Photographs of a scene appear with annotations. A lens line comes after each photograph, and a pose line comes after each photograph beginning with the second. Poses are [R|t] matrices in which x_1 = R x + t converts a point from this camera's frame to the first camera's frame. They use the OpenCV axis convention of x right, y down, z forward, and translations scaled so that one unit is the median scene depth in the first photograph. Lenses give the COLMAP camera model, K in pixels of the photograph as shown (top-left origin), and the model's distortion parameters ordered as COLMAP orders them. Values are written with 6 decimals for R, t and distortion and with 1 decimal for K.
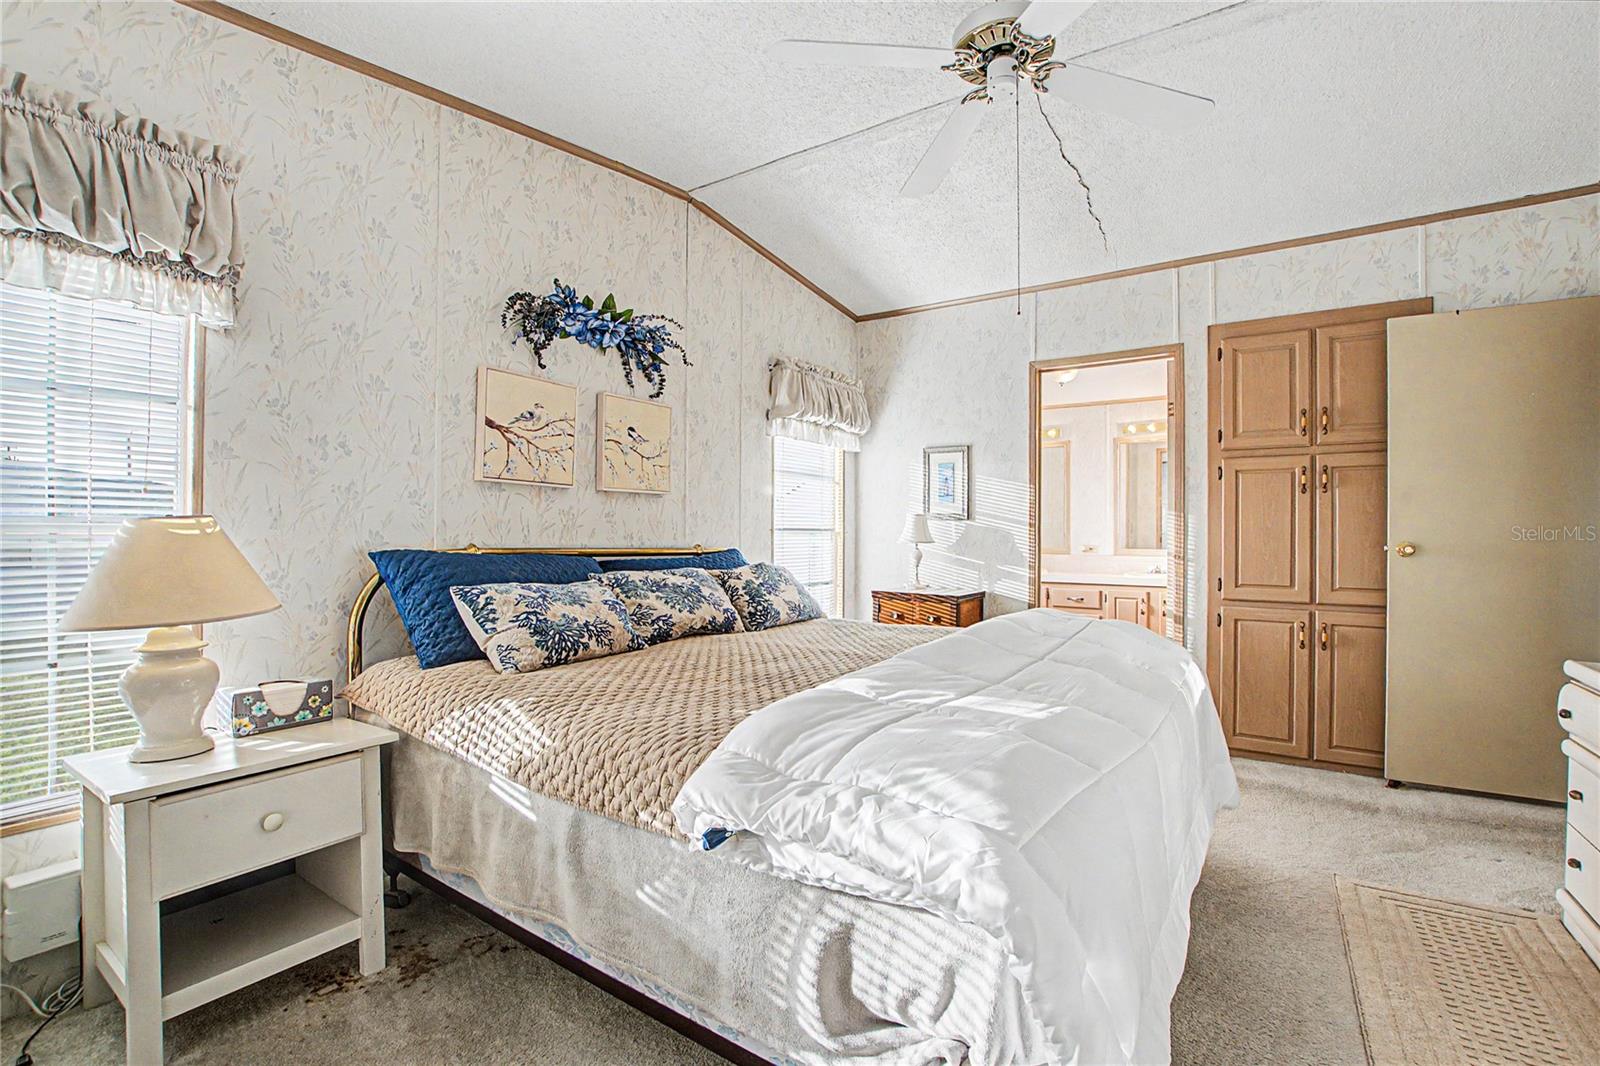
lens RADIAL K [[714.0, 0, 799.2], [0, 714.0, 532.0], [0, 0, 1]] dist [-0.024756, 0.002210]
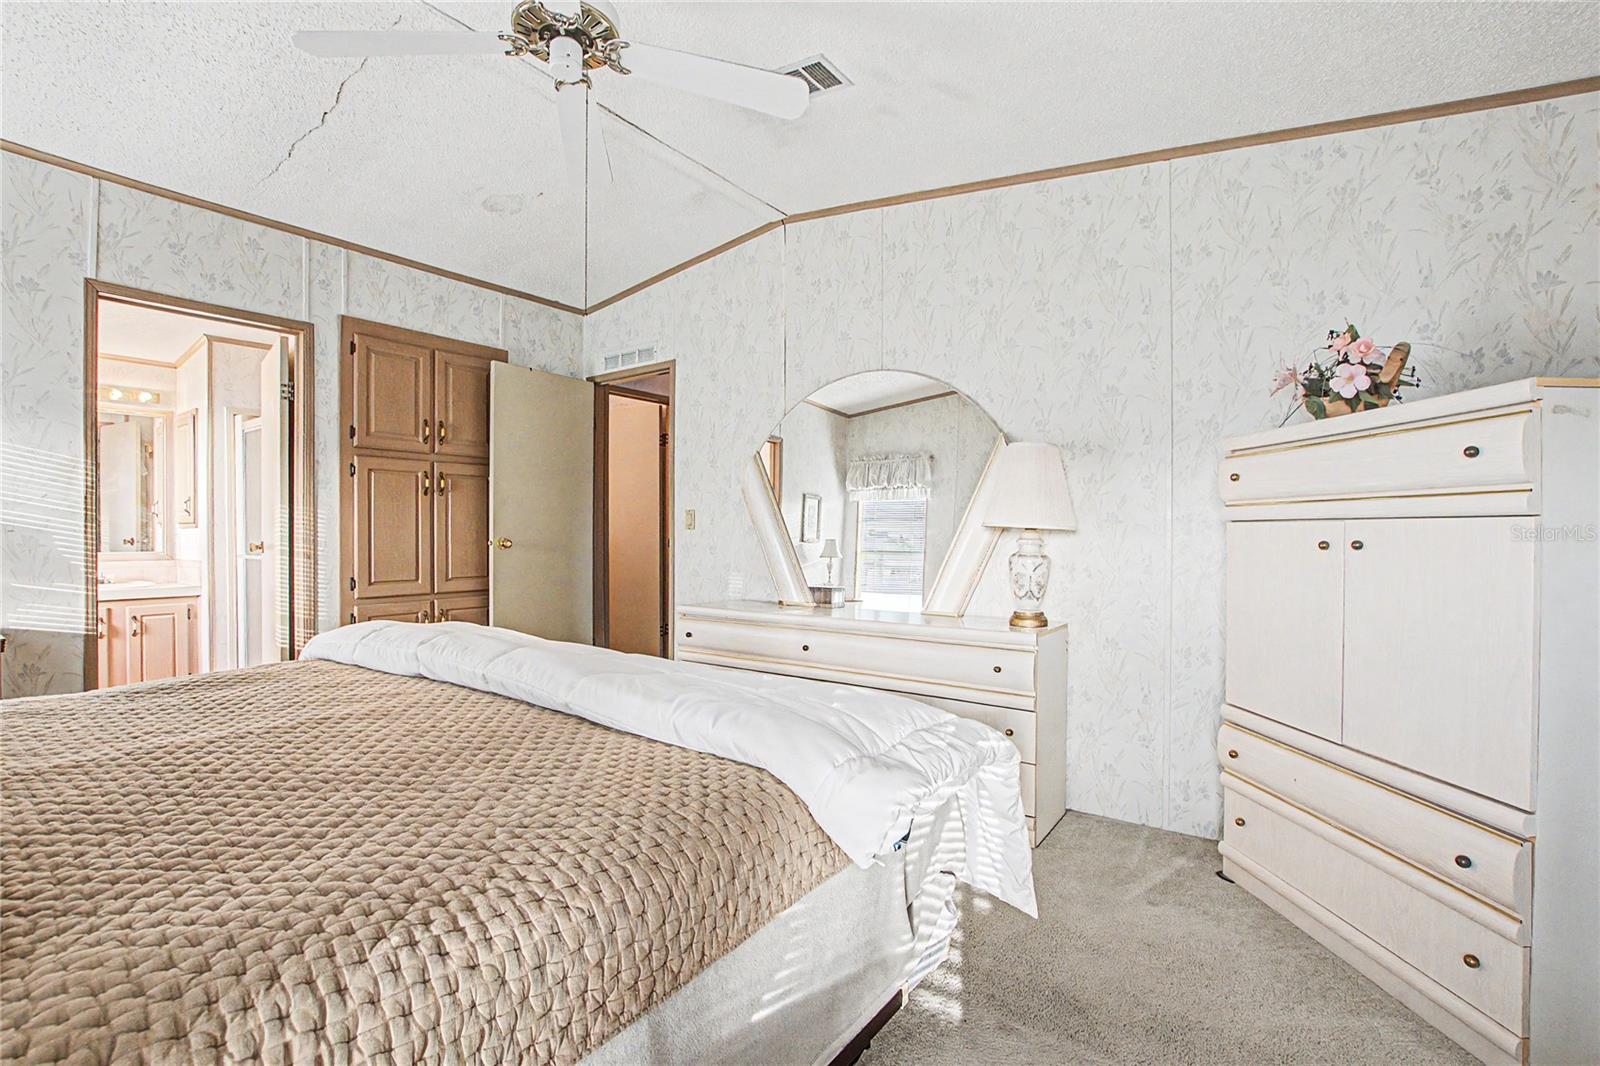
lens RADIAL K [[714.0, 0, 800.9], [0, 714.0, 537.7], [0, 0, 1]] dist [-0.024756, 0.002210]
pose [[0.052619, -0.010243, 0.998562, -0.322246], [-0.001891, 0.999945, 0.010357, -0.000733], [-0.998613, -0.002433, 0.052596, 0.306635]]
